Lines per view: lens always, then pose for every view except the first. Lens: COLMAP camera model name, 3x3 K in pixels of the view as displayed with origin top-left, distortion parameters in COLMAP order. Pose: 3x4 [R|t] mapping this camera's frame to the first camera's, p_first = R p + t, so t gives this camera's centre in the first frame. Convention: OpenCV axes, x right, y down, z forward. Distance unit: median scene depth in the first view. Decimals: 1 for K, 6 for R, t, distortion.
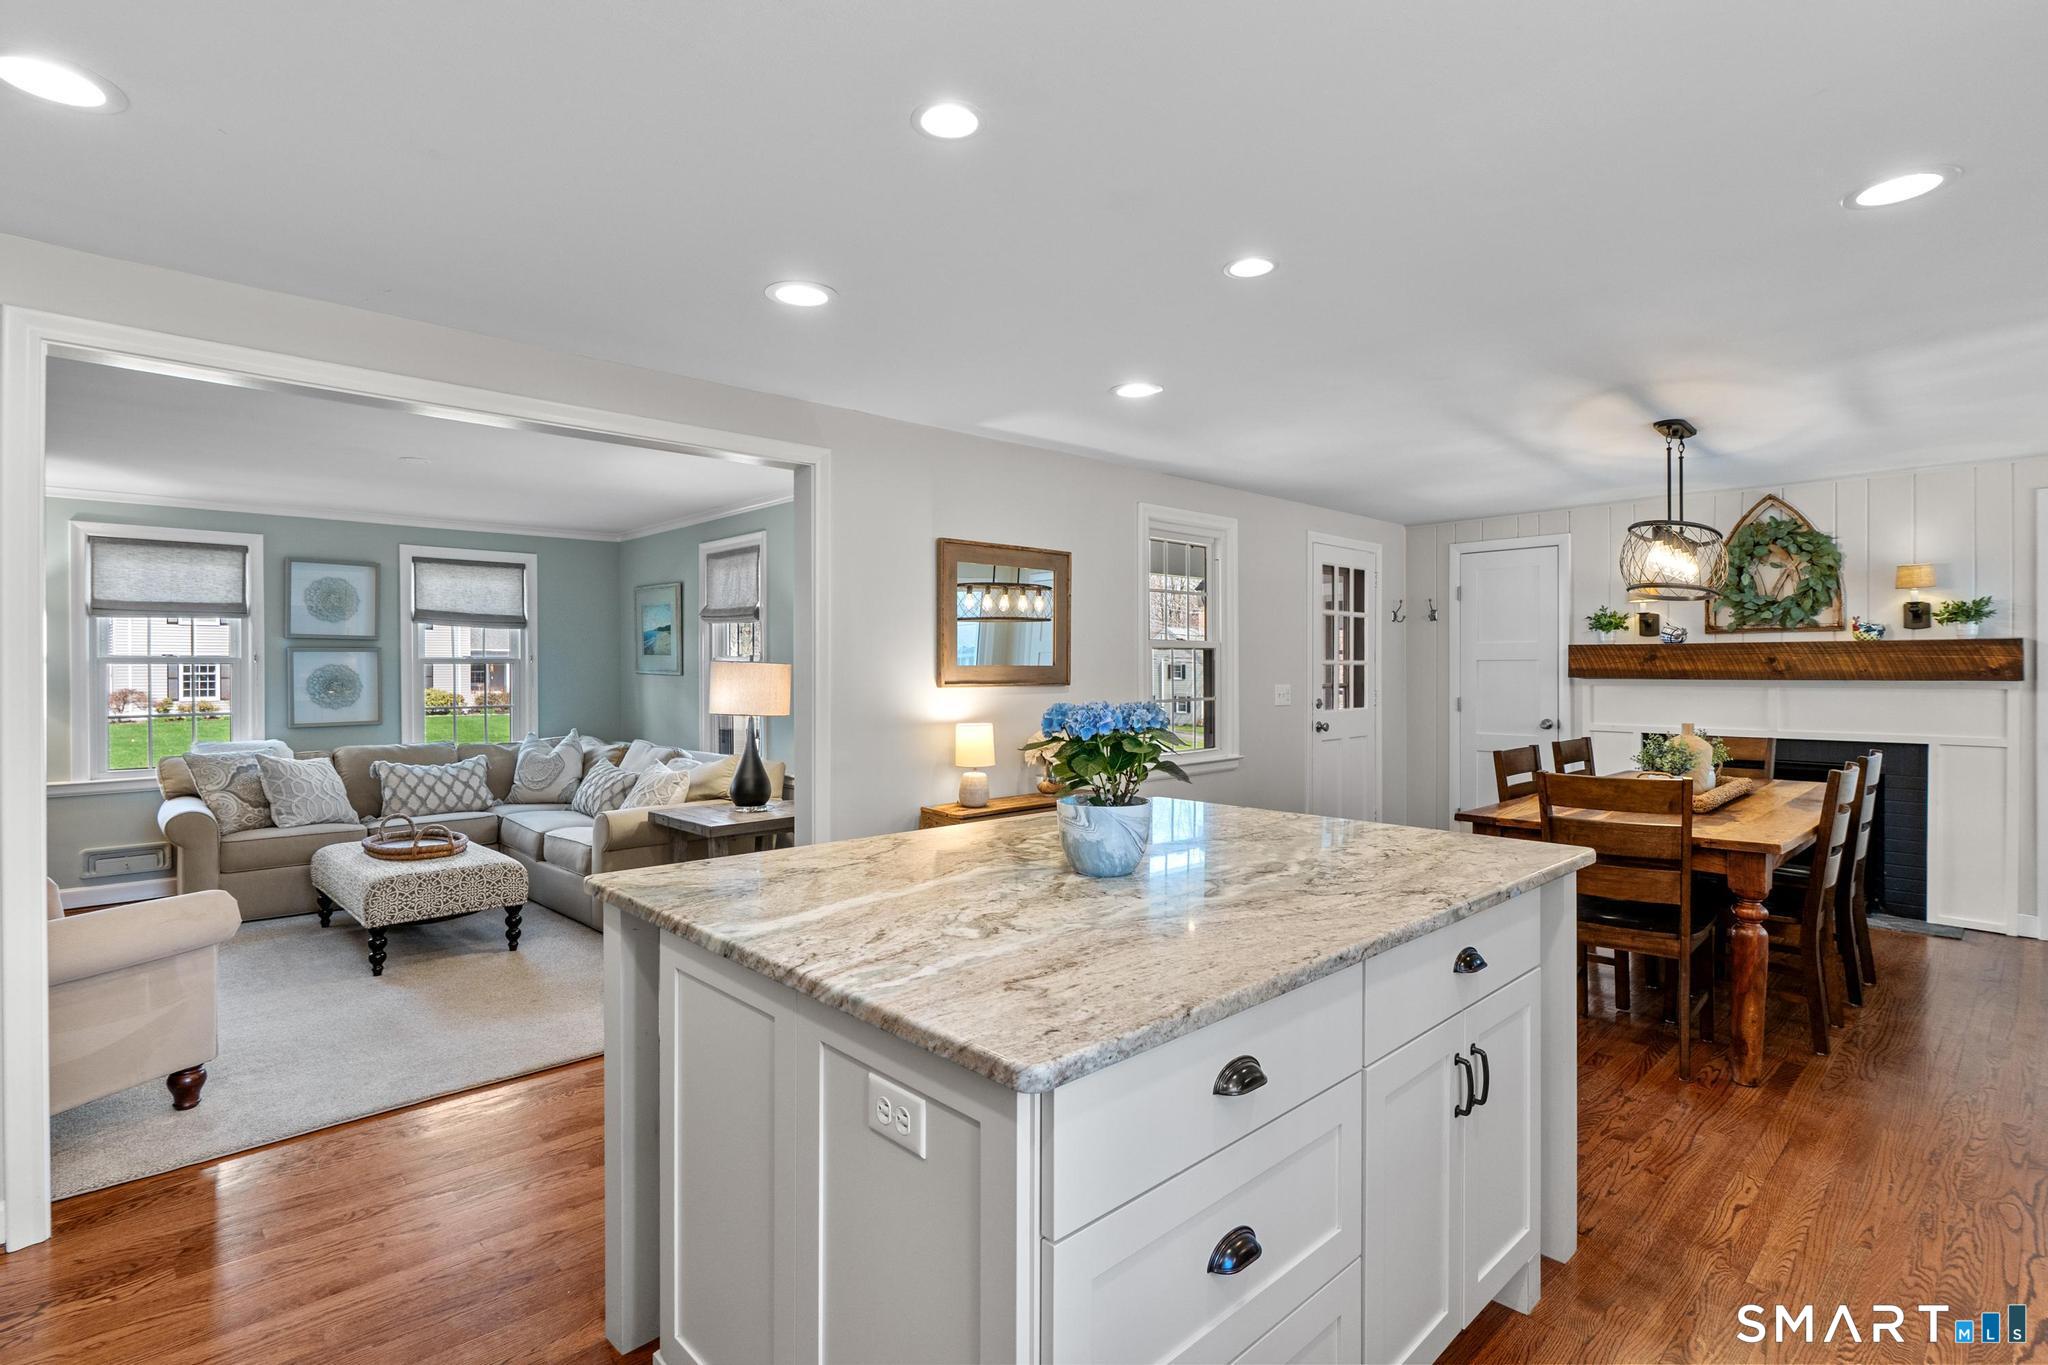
lens RADIAL K [[981.4, 0, 1004.2], [0, 981.4, 671.7], [0, 0, 1]] dist [-0.001337, -0.001158]
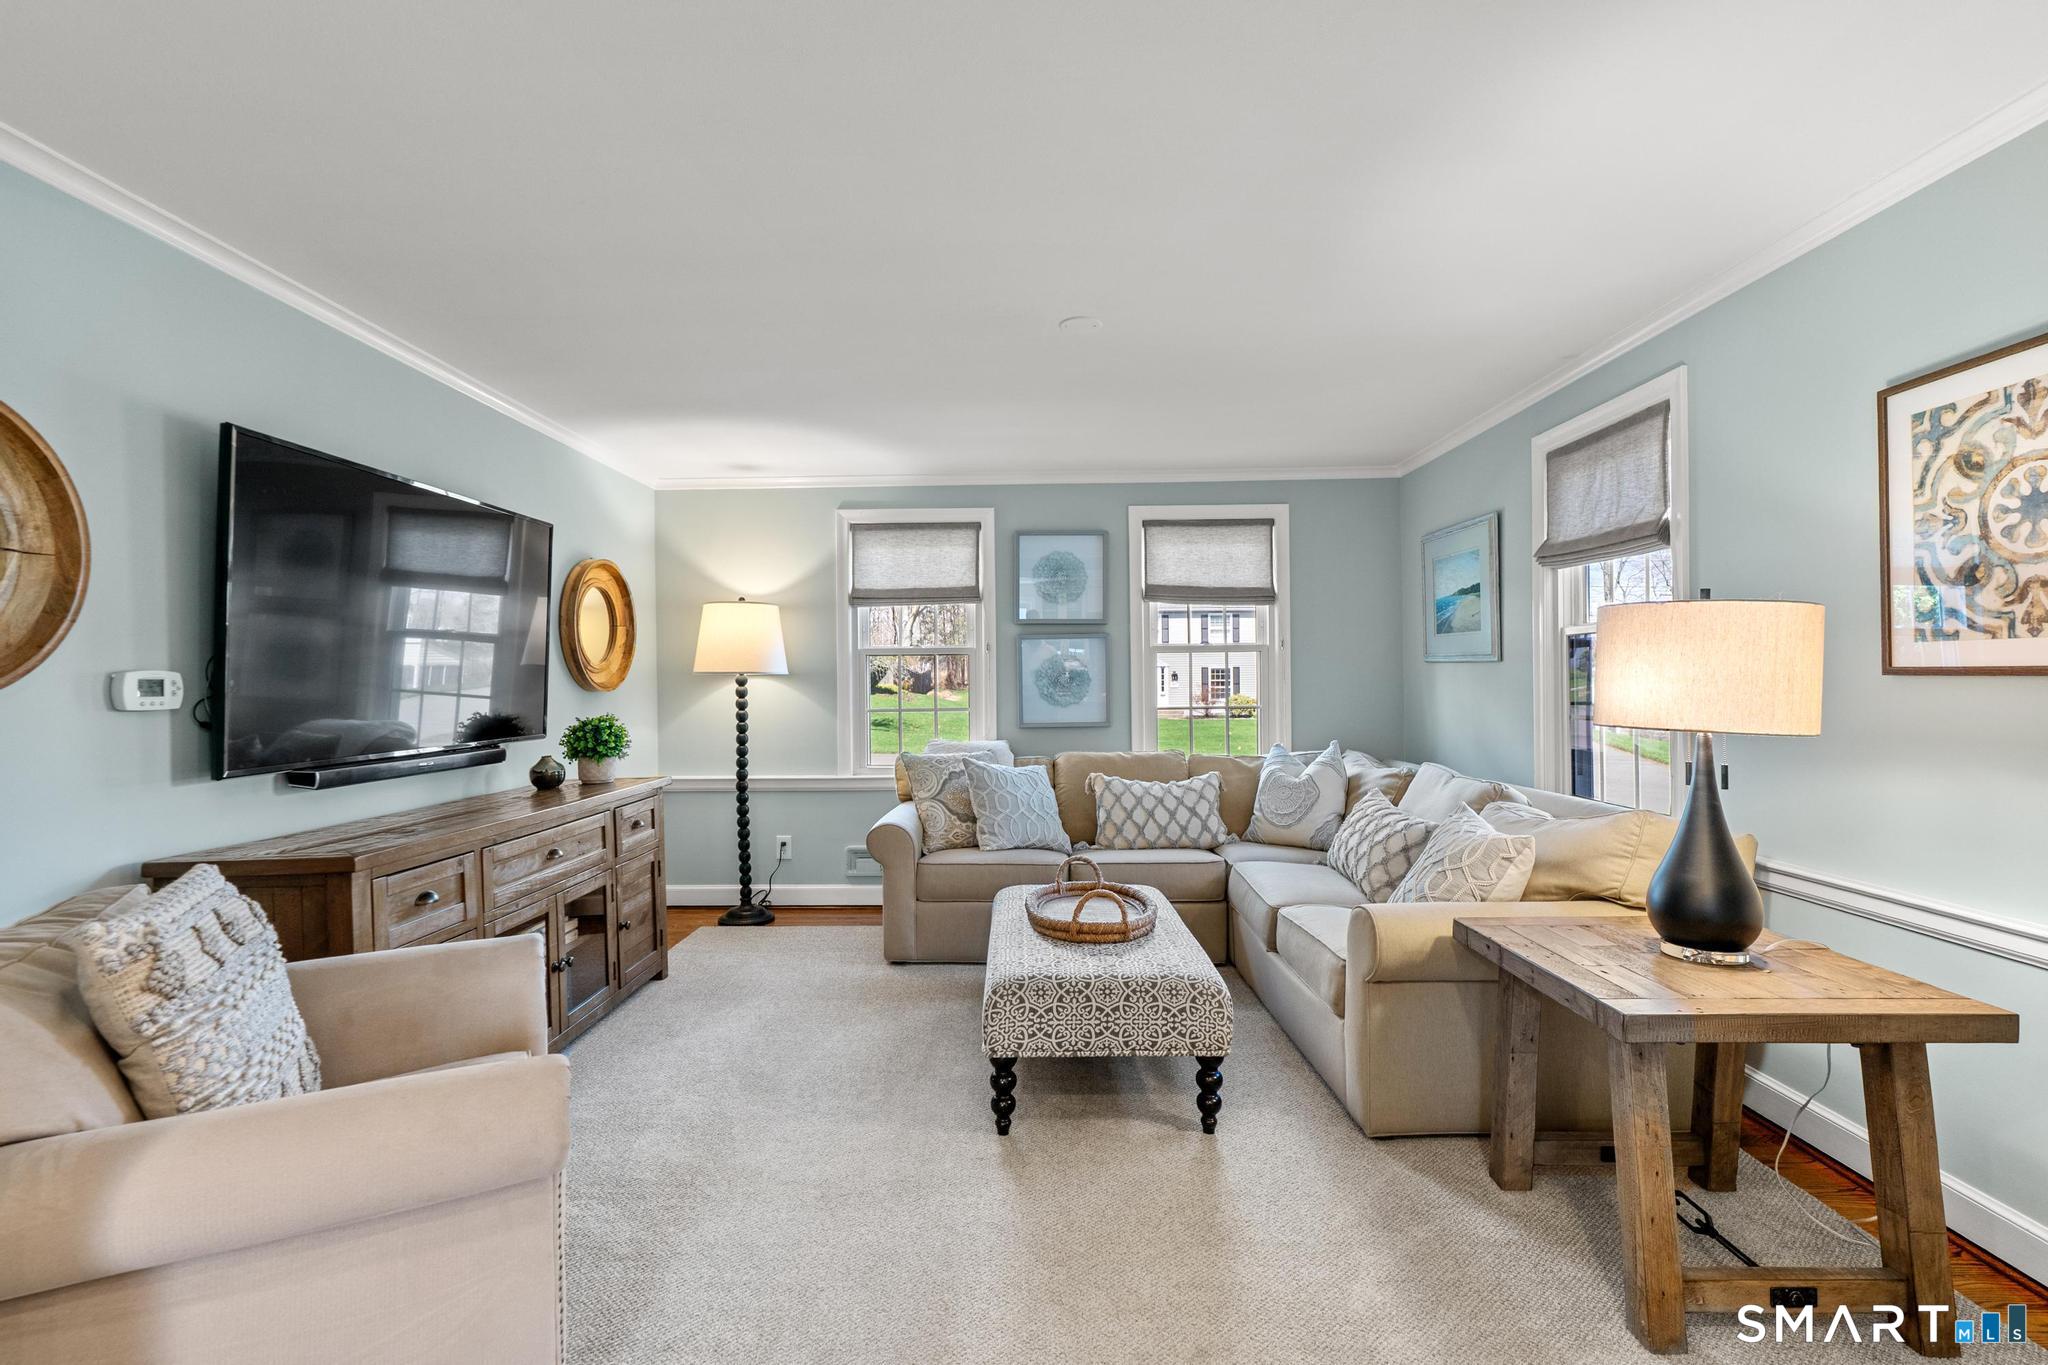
lens RADIAL K [[924.8, 0, 1026.9], [0, 924.8, 682.3], [0, 0, 1]] dist [-0.011853, 0.005469]
pose [[0.722375, -0.002904, -0.691496, -0.159034], [0.004109, 0.999992, 0.000093, 0.017413], [0.691490, -0.002908, 0.722380, 0.417805]]
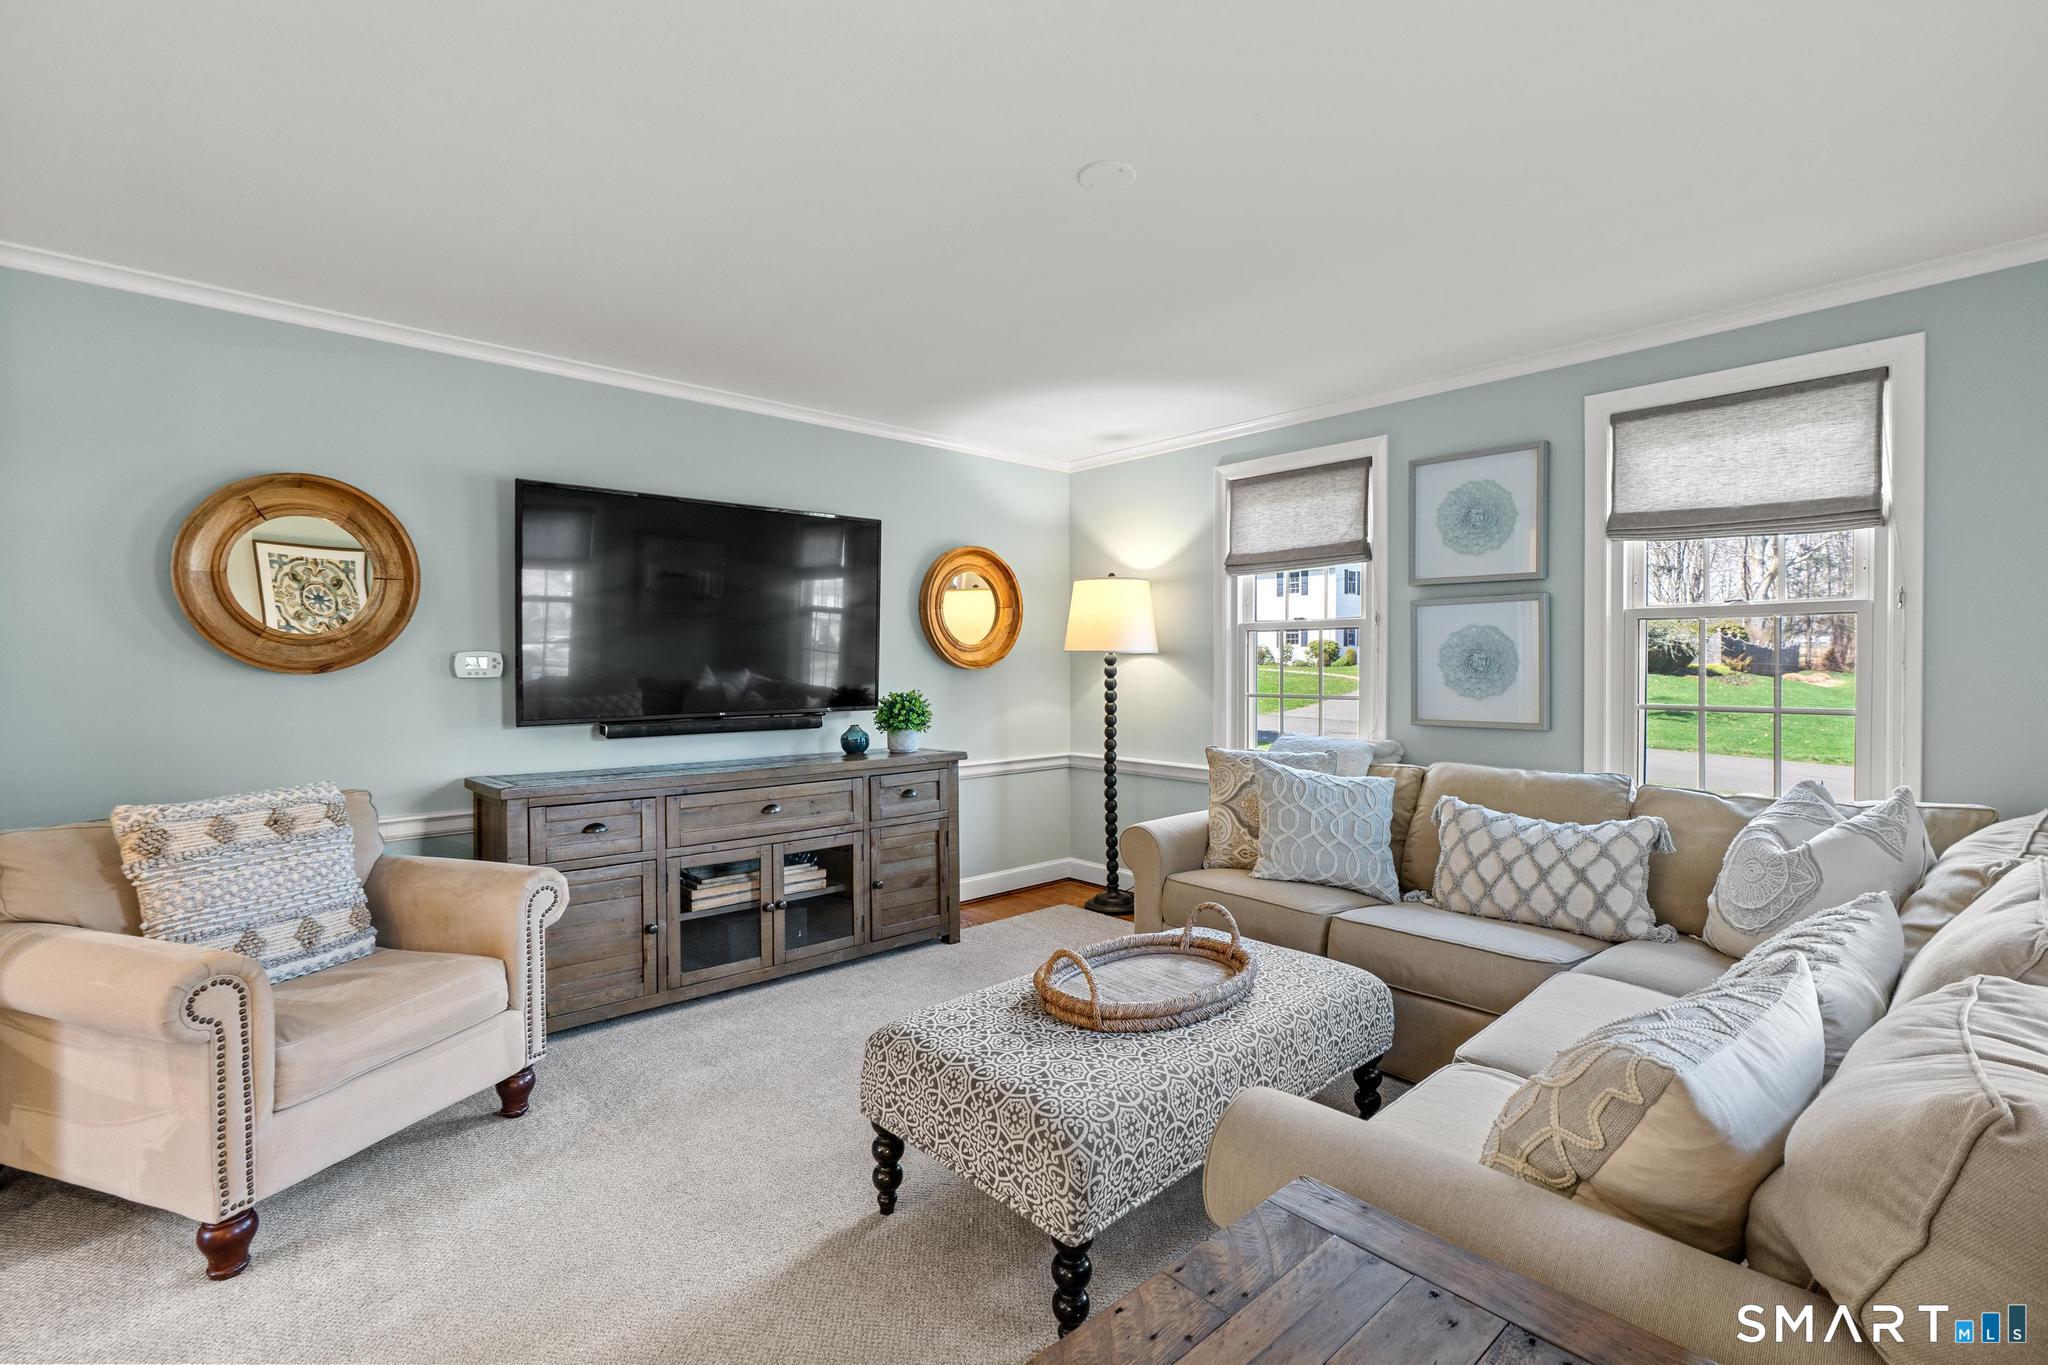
lens RADIAL K [[924.8, 0, 1021.8], [0, 924.8, 675.1], [0, 0, 1]] dist [-0.011853, 0.005469]
pose [[-0.014546, 0.017349, -0.999744, -0.116662], [-0.003126, 0.999844, 0.017396, 0.014892], [0.999889, 0.003378, -0.014489, 0.758016]]
